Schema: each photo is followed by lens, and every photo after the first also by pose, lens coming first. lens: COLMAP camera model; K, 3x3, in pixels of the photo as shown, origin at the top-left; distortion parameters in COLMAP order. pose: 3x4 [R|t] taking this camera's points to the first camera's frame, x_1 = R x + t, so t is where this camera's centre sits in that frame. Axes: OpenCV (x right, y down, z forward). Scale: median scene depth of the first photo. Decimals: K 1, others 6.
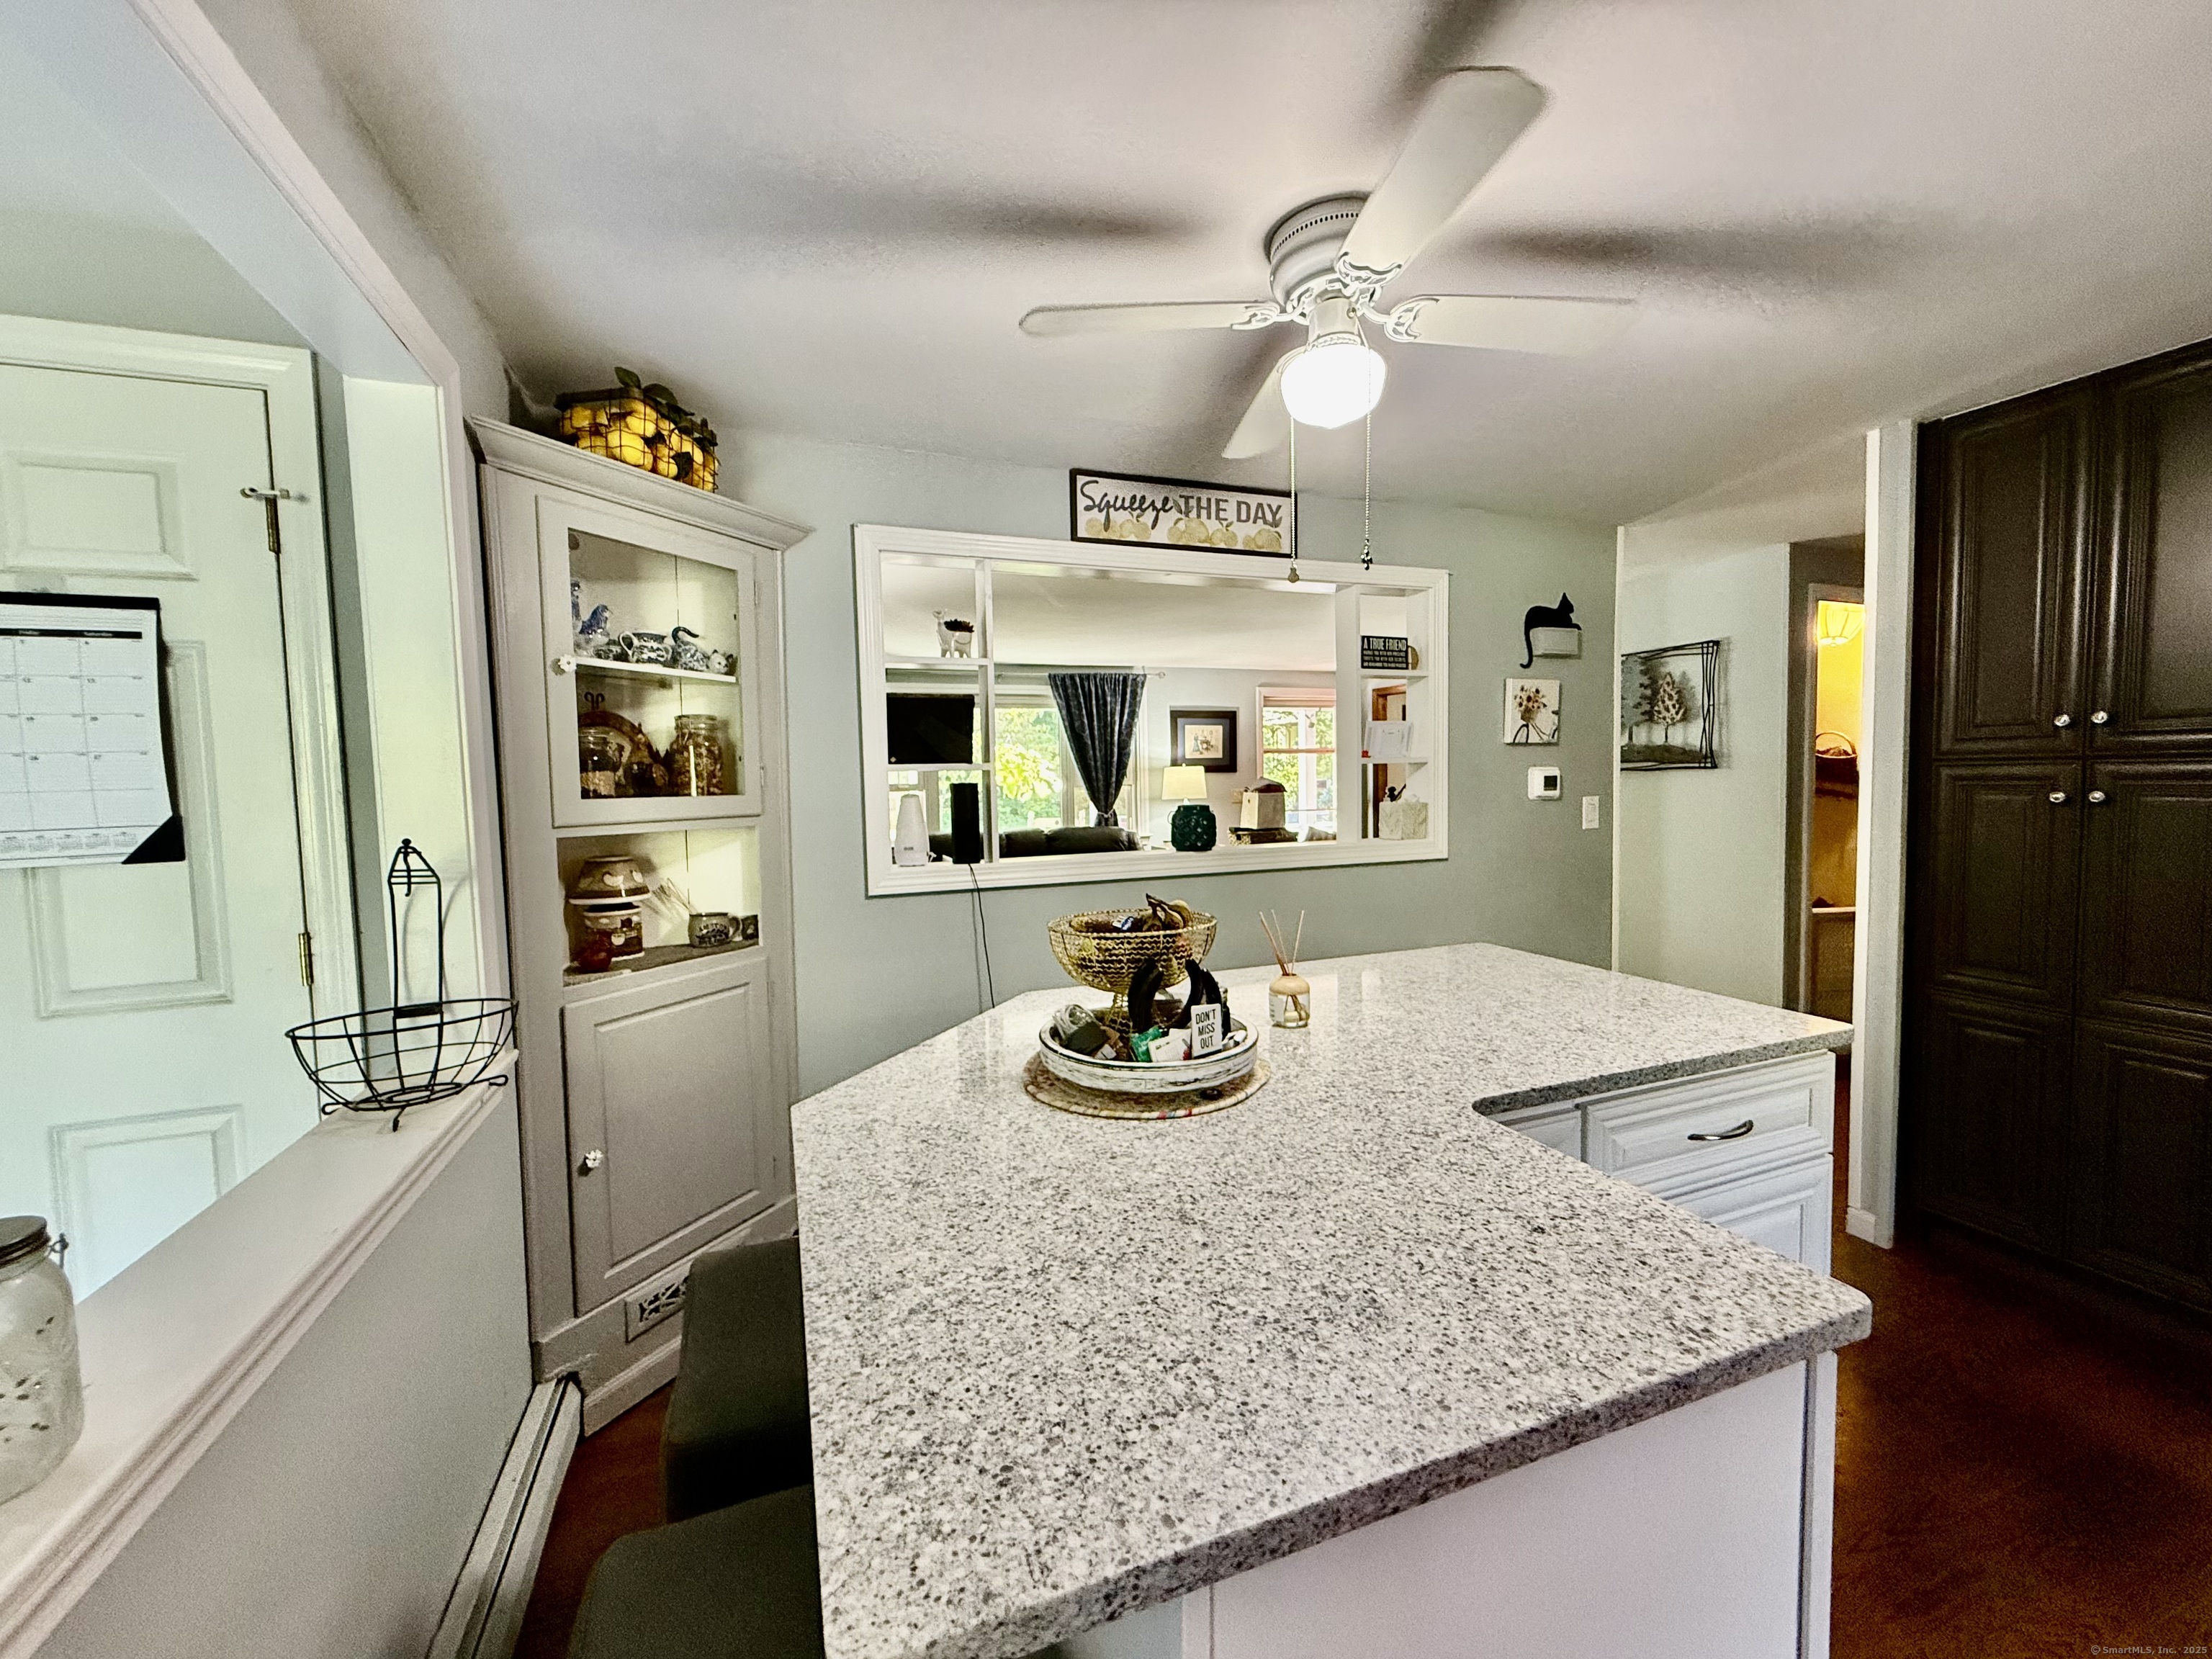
lens RADIAL K [[880.8, 0, 1097.8], [0, 880.8, 829.1], [0, 0, 1]] dist [-0.000773, 0.000092]
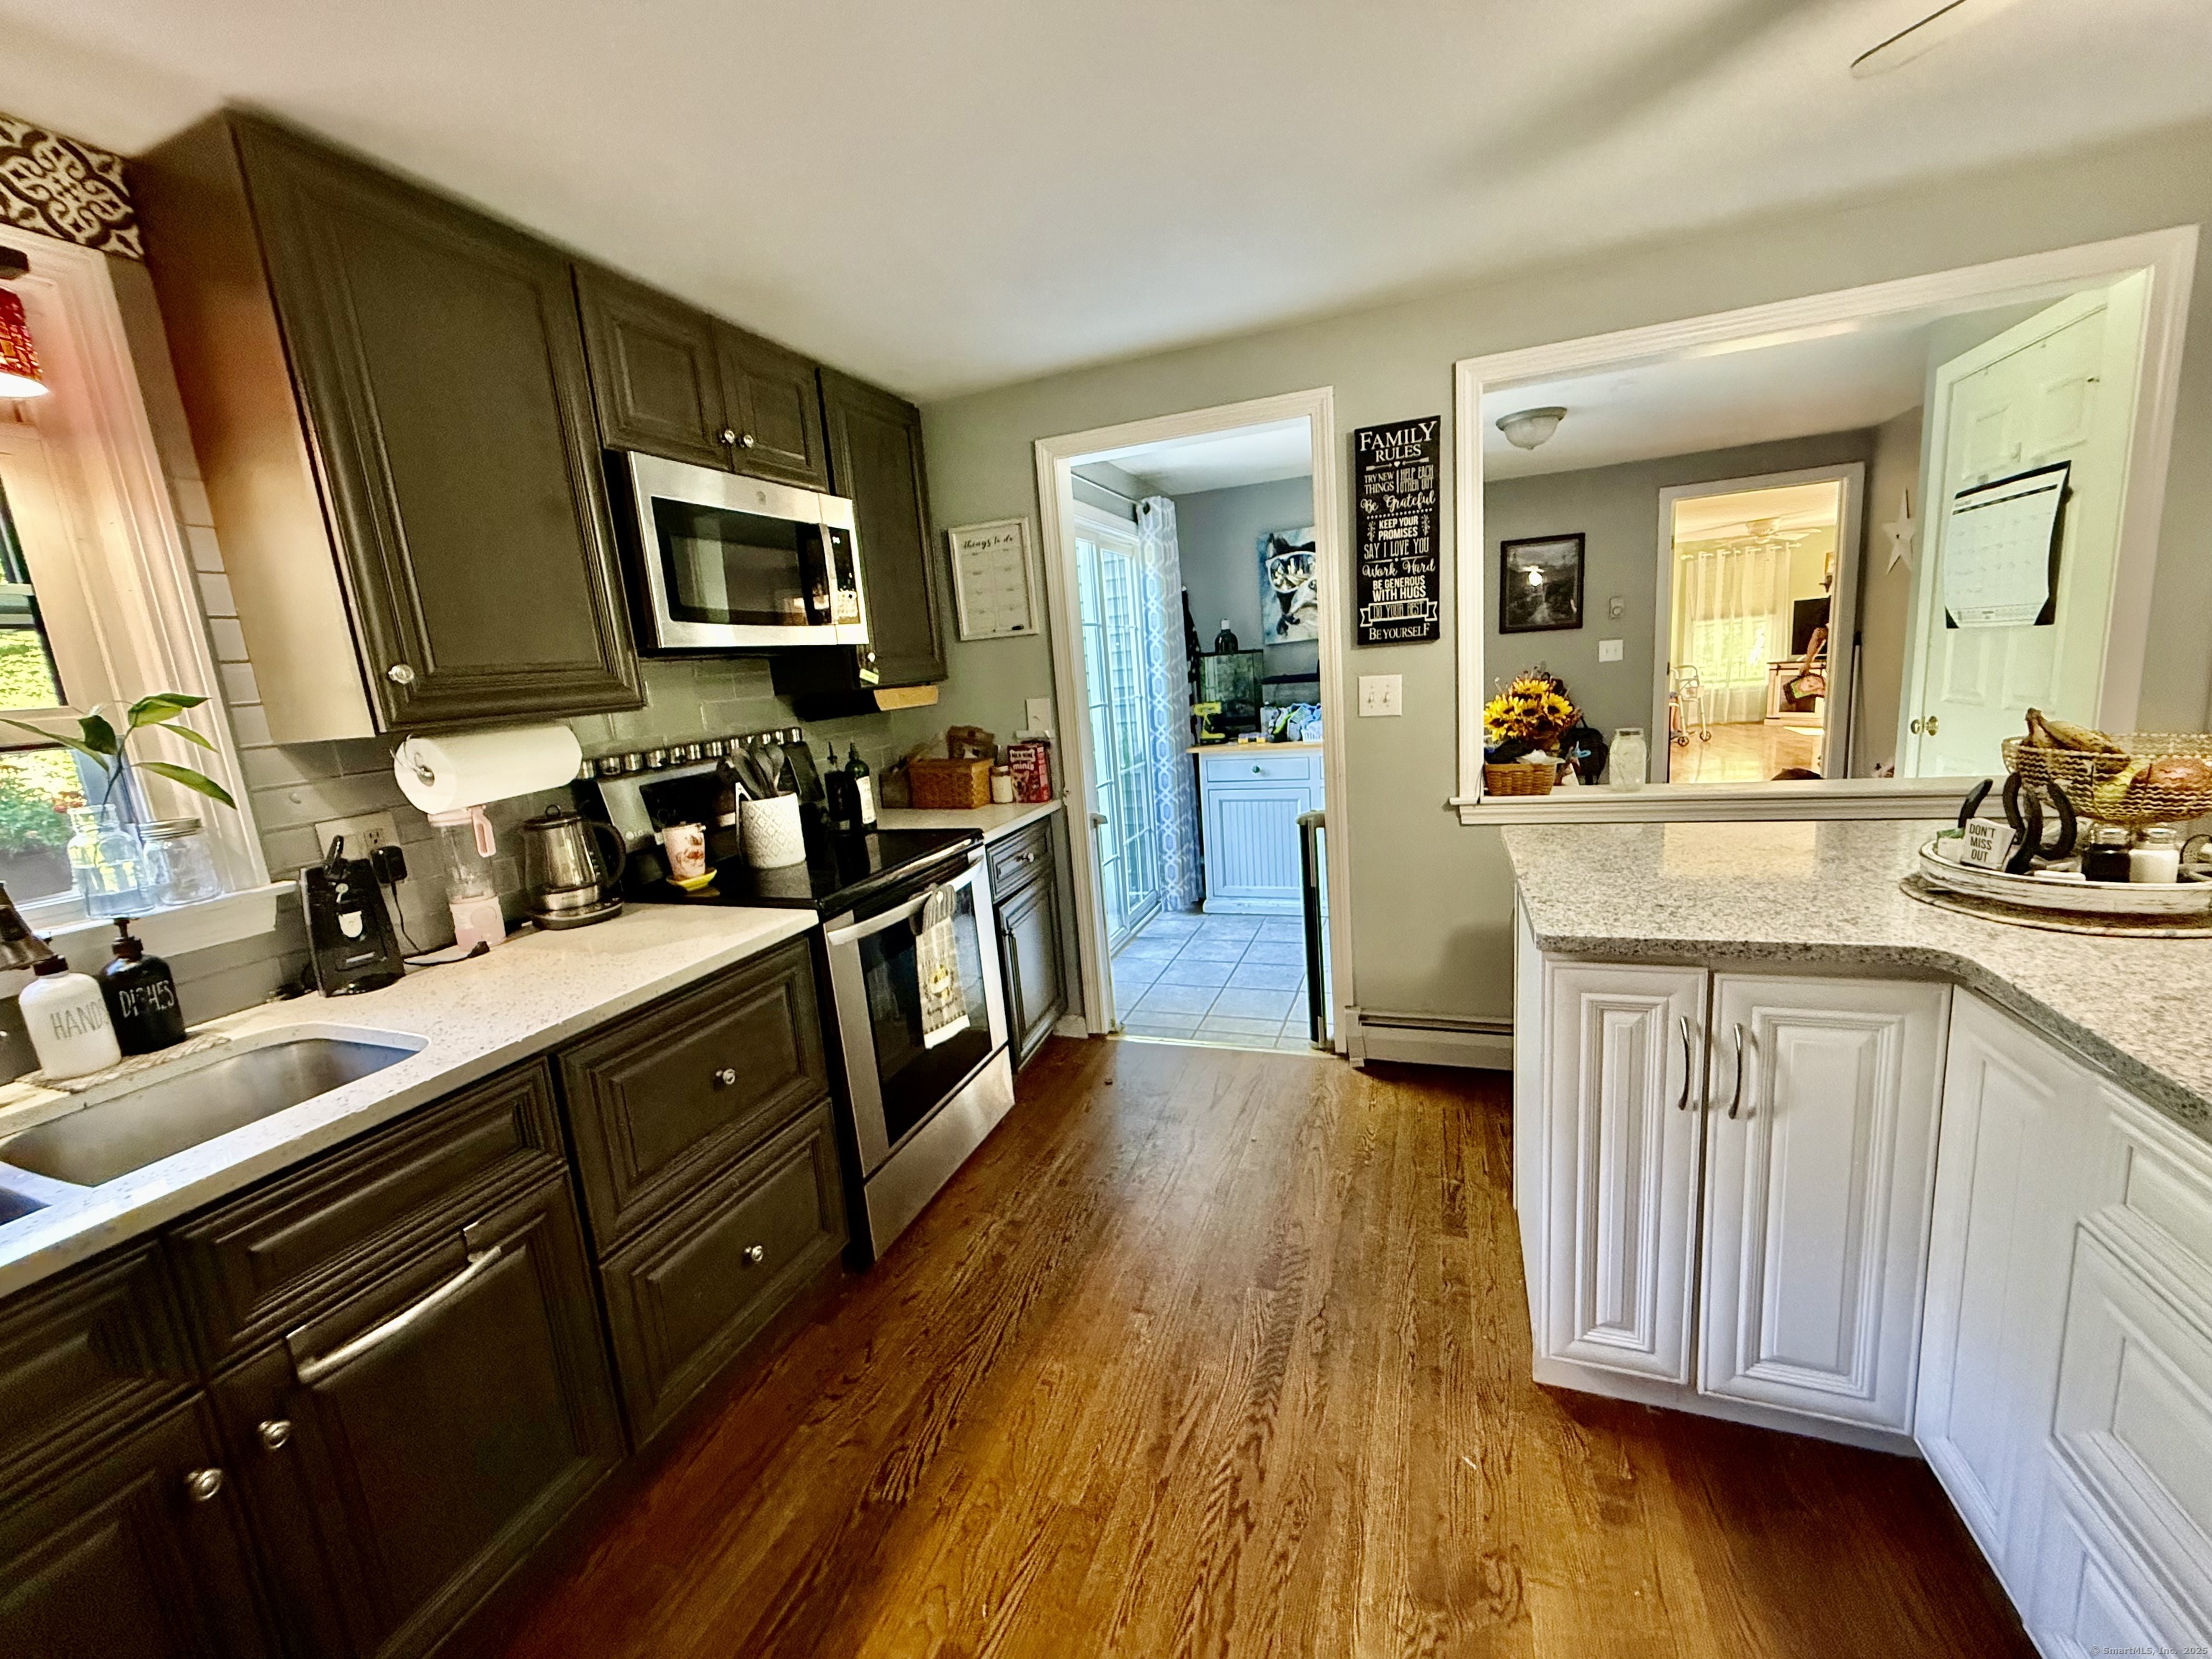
lens RADIAL K [[880.8, 0, 1097.8], [0, 880.8, 829.1], [0, 0, 1]] dist [-0.000773, 0.000092]
pose [[-0.654827, 0.213180, -0.725090, 1.454639], [0.055673, 0.970394, 0.235023, -0.081323], [0.753726, 0.113531, -0.647309, 0.775134]]
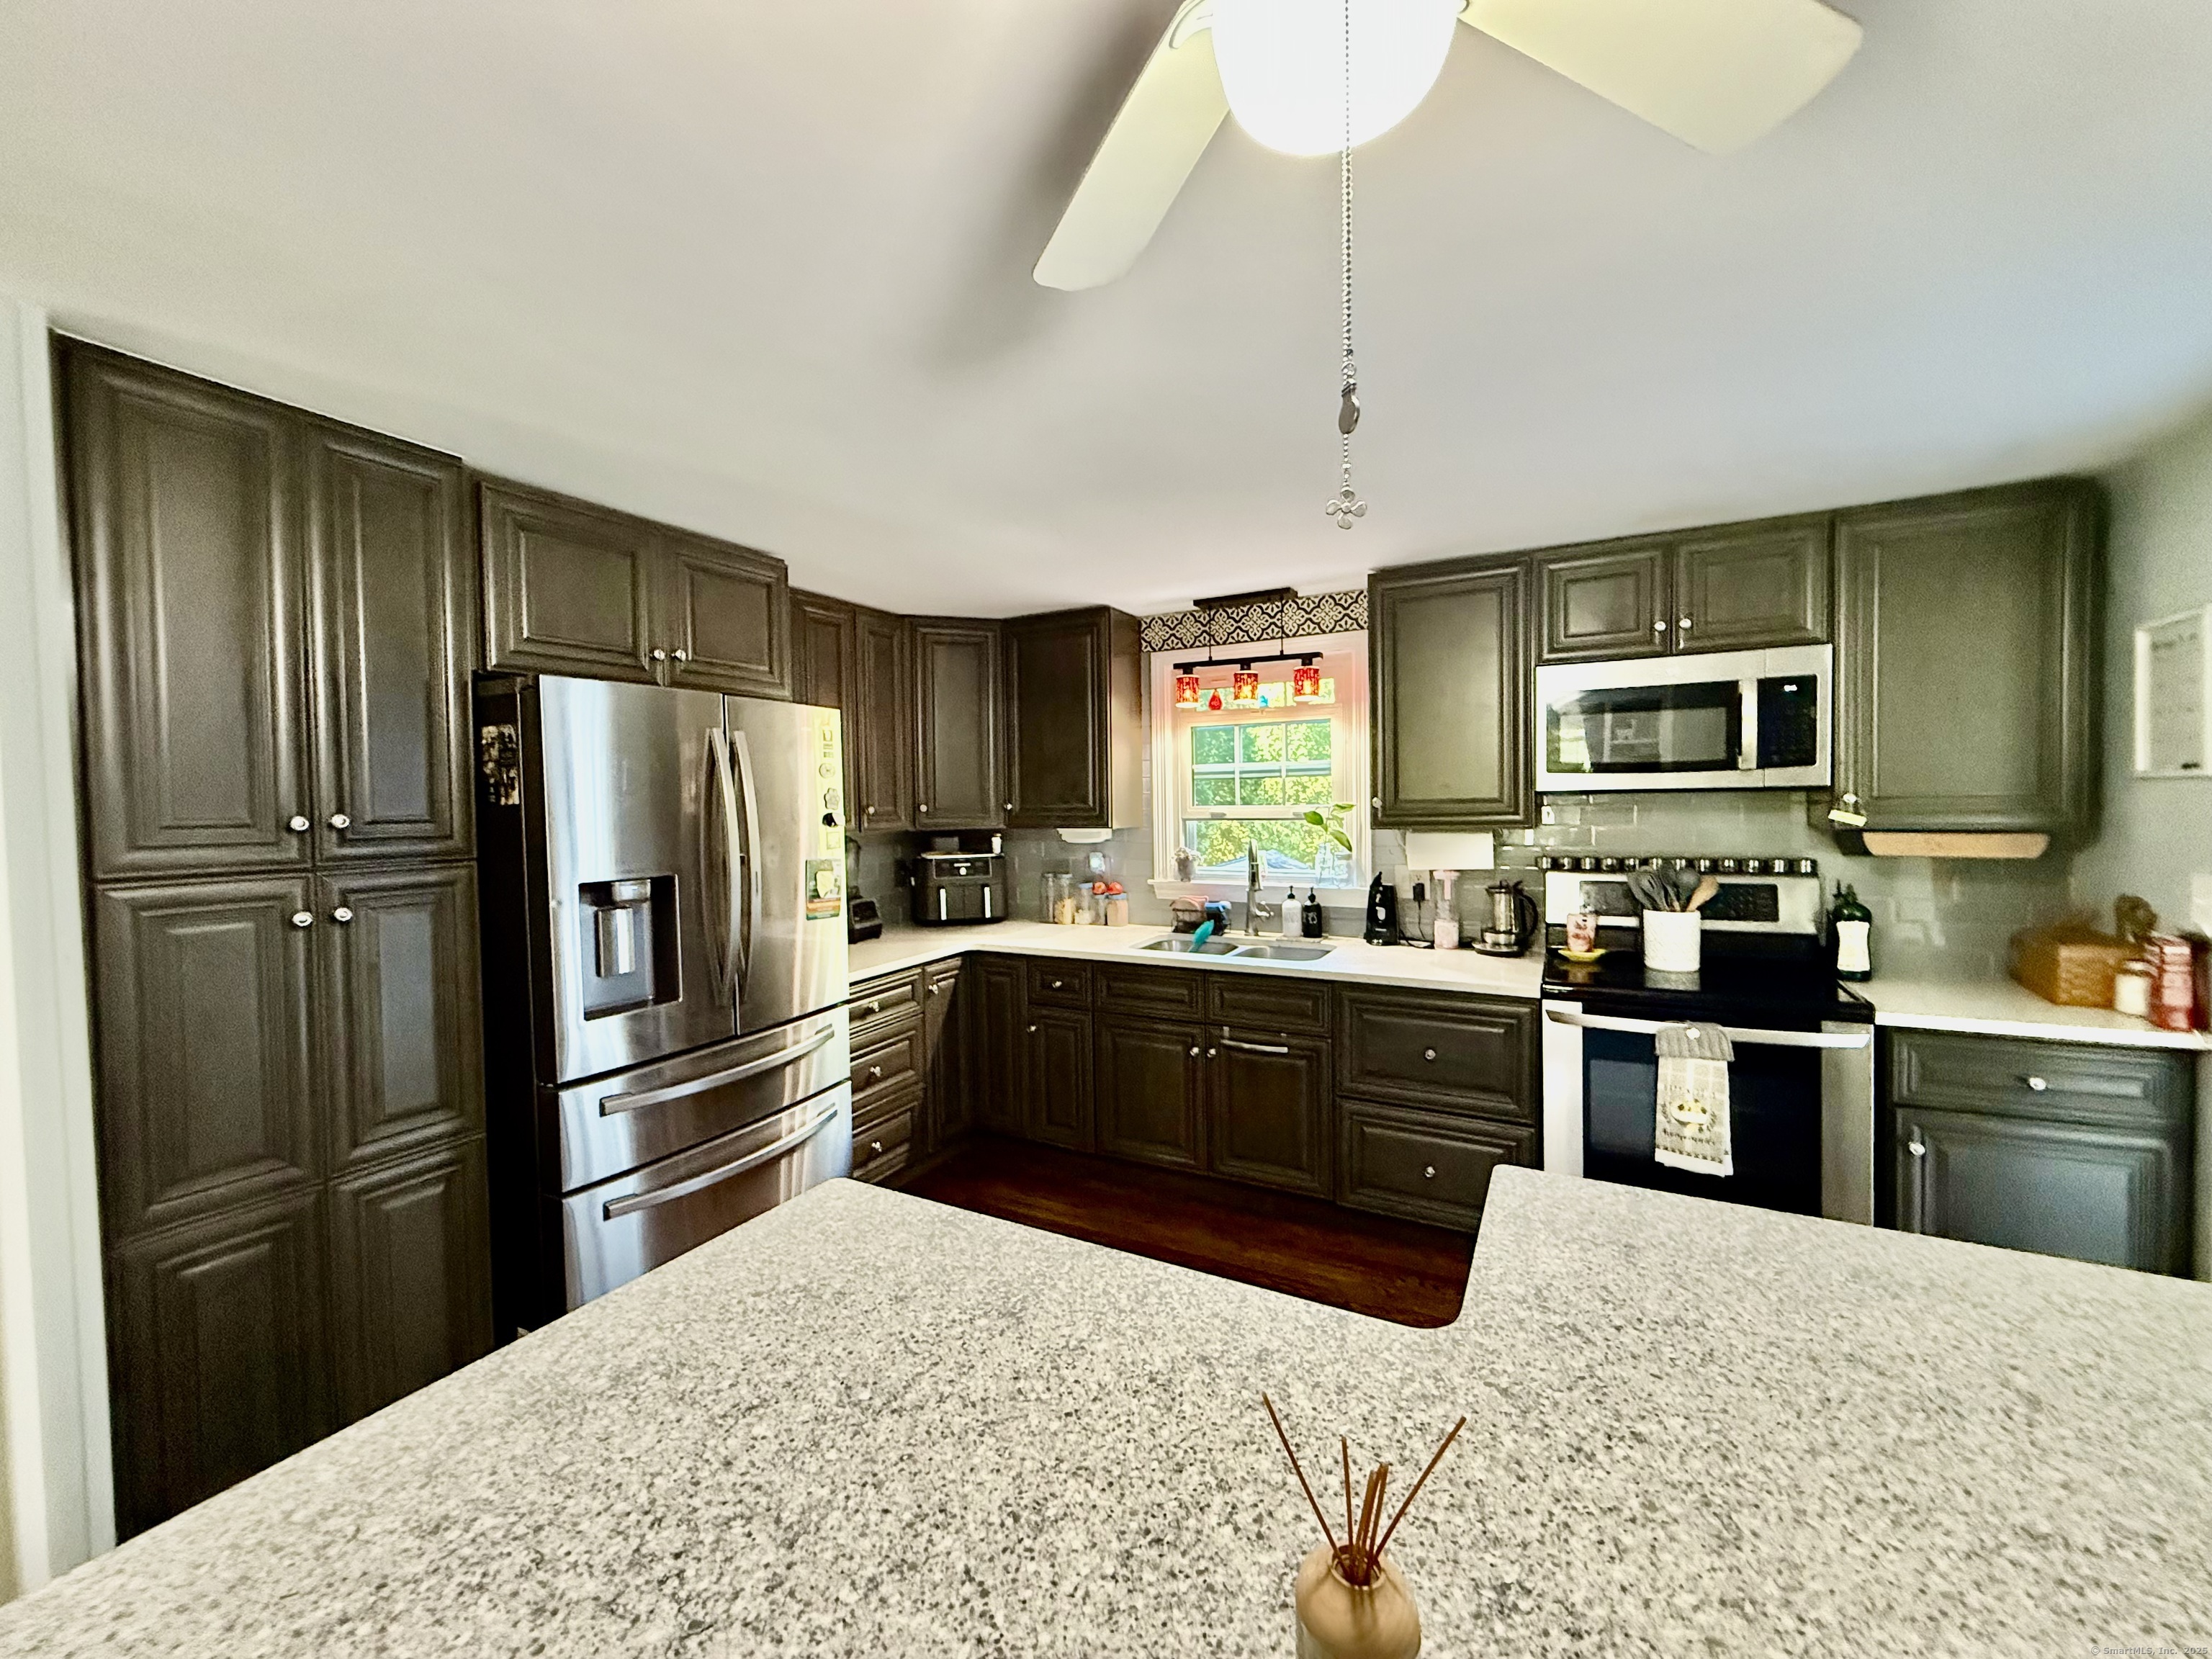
lens RADIAL K [[880.8, 0, 1097.8], [0, 880.8, 829.1], [0, 0, 1]] dist [-0.000773, 0.000092]
pose [[-0.655637, 0.005397, 0.755057, 0.027354], [0.070996, 0.995985, 0.054529, -0.163467], [-0.751731, 0.089358, -0.653388, 1.447029]]
